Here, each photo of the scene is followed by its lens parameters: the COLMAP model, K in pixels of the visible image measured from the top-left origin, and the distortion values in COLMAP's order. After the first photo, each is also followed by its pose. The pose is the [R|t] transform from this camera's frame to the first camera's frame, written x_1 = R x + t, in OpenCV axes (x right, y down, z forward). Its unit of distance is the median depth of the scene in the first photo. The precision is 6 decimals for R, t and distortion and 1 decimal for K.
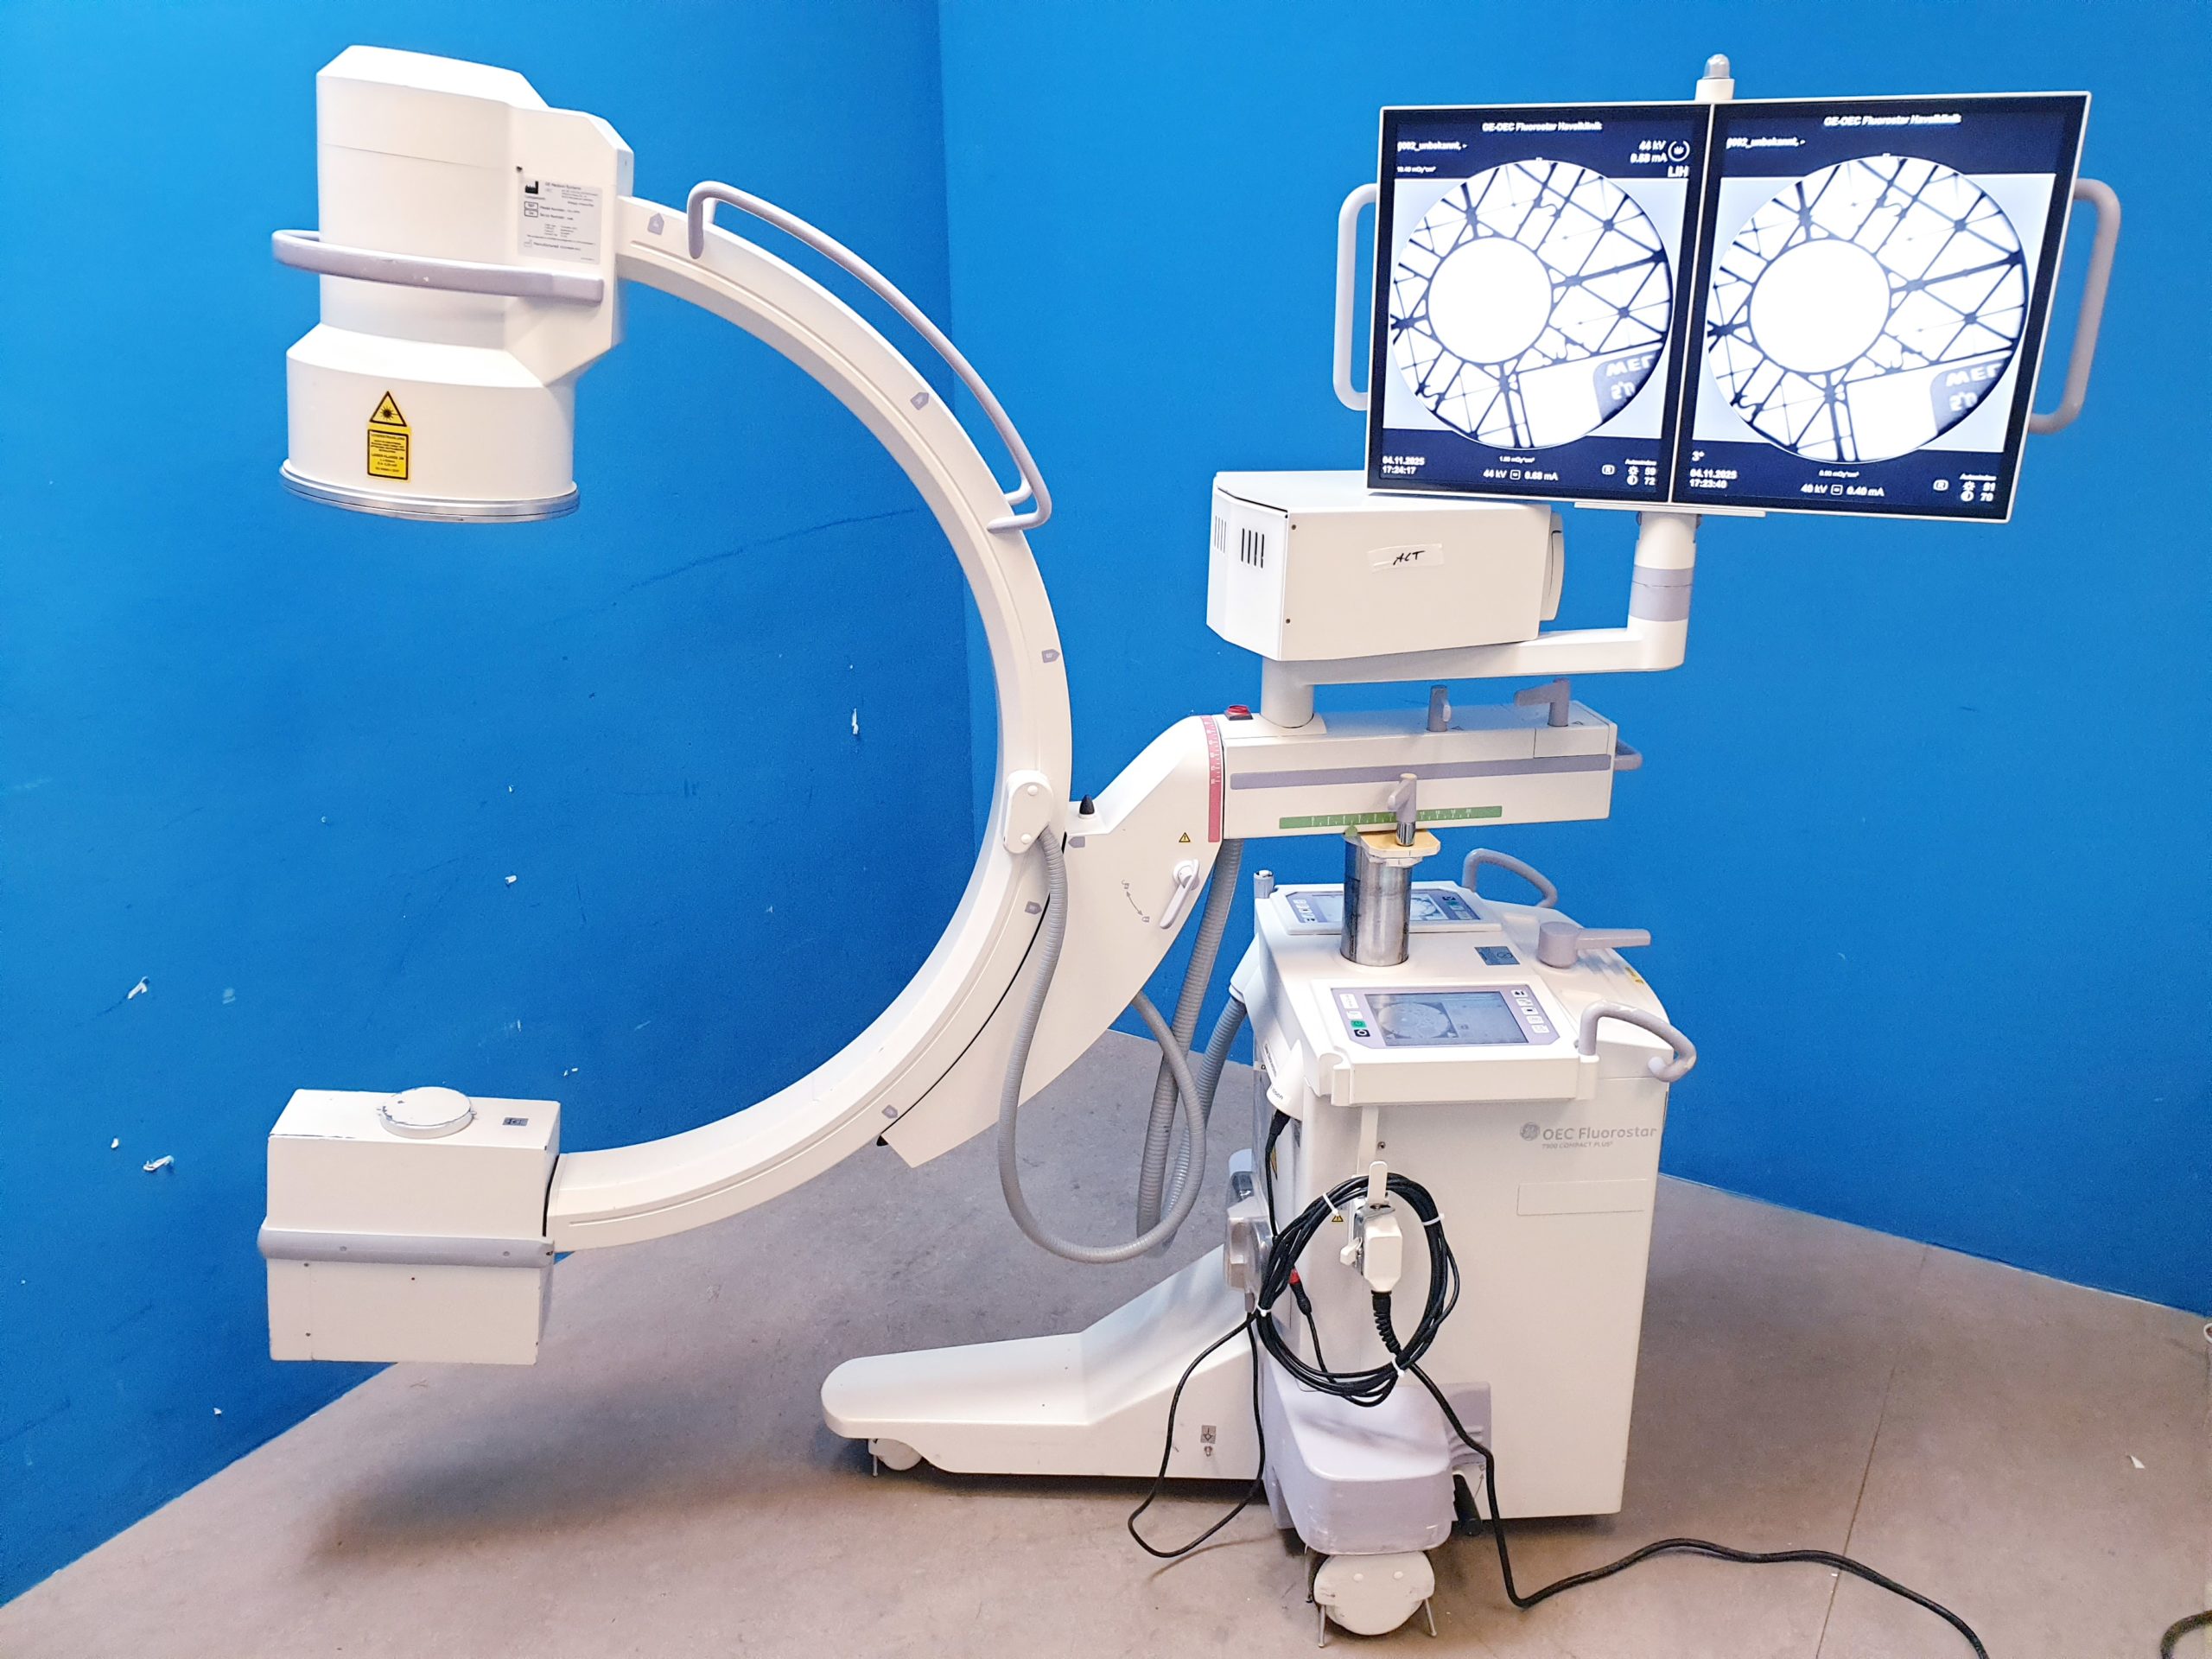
lens RADIAL K [[1696.9, 0, 1106.0], [0, 1696.9, 829.5], [0, 0, 1]] dist [0.005088, -0.001462]
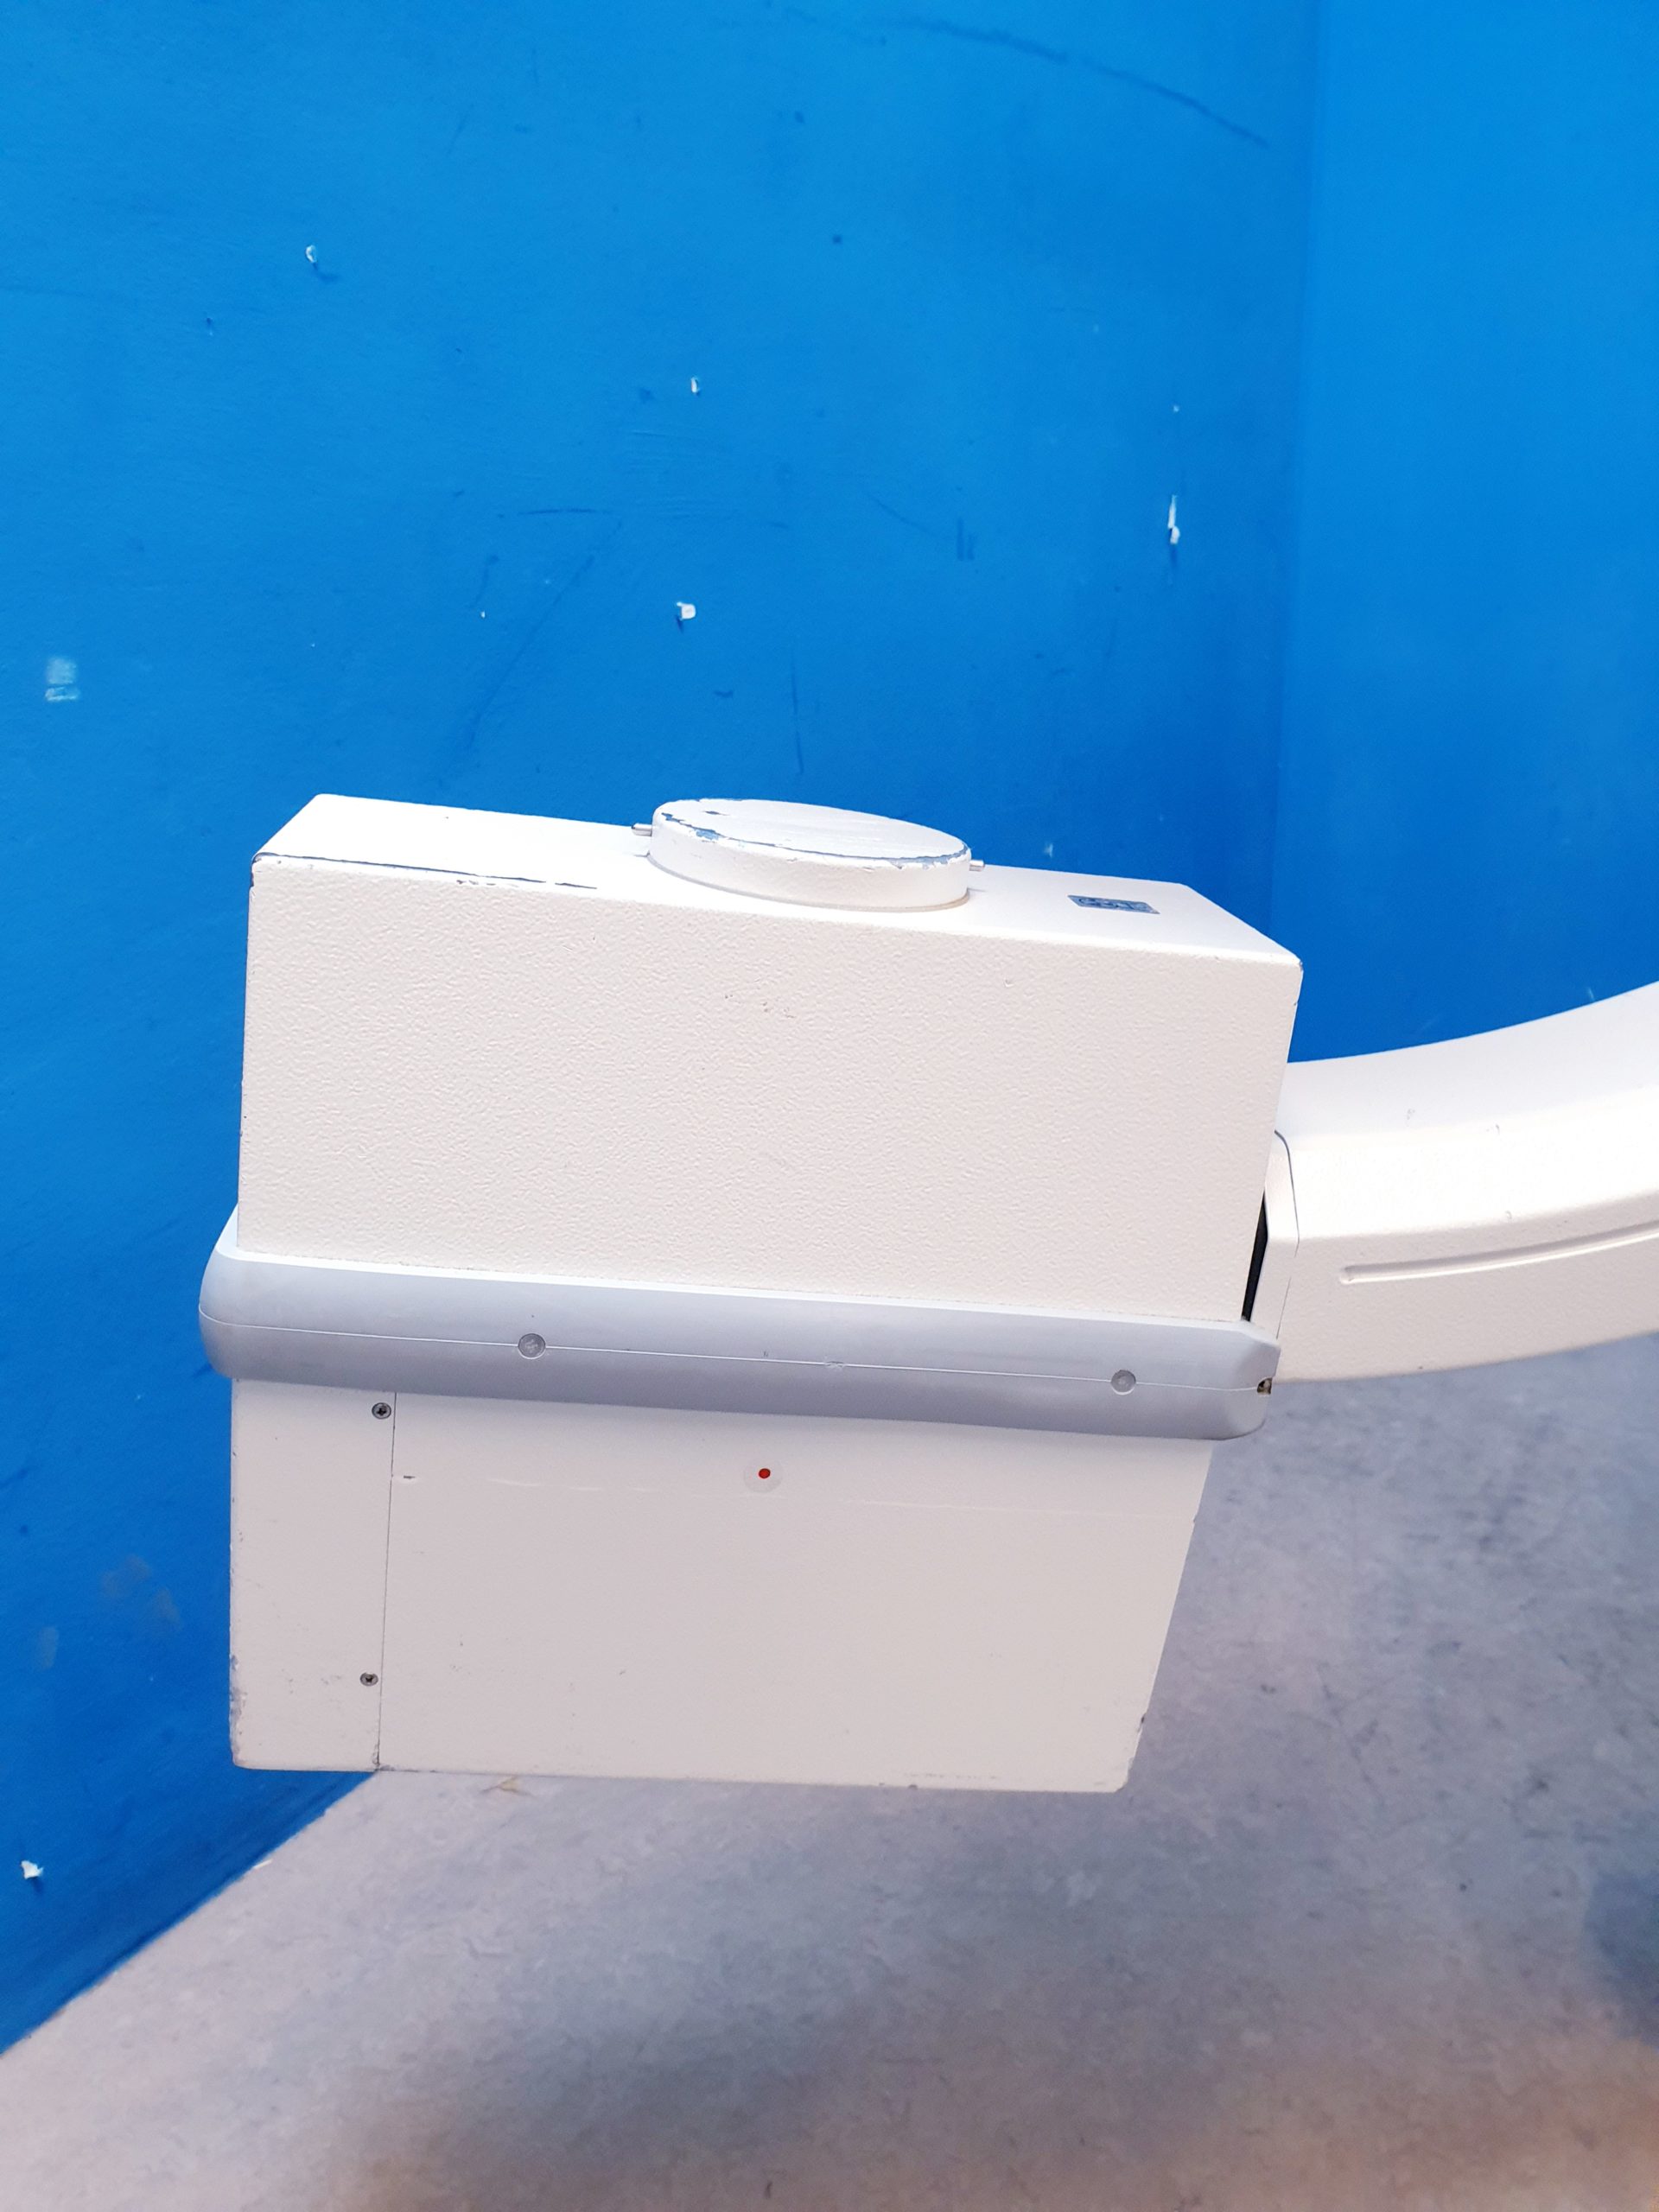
lens RADIAL K [[1794.3, 0, 829.5], [0, 1794.3, 1106.0], [0, 0, 1]] dist [0.033119, -0.056909]
pose [[0.998514, -0.005593, -0.054202, -0.375217], [0.005299, 0.999970, -0.005565, 0.204966], [0.054231, 0.005270, 0.998515, 0.707977]]
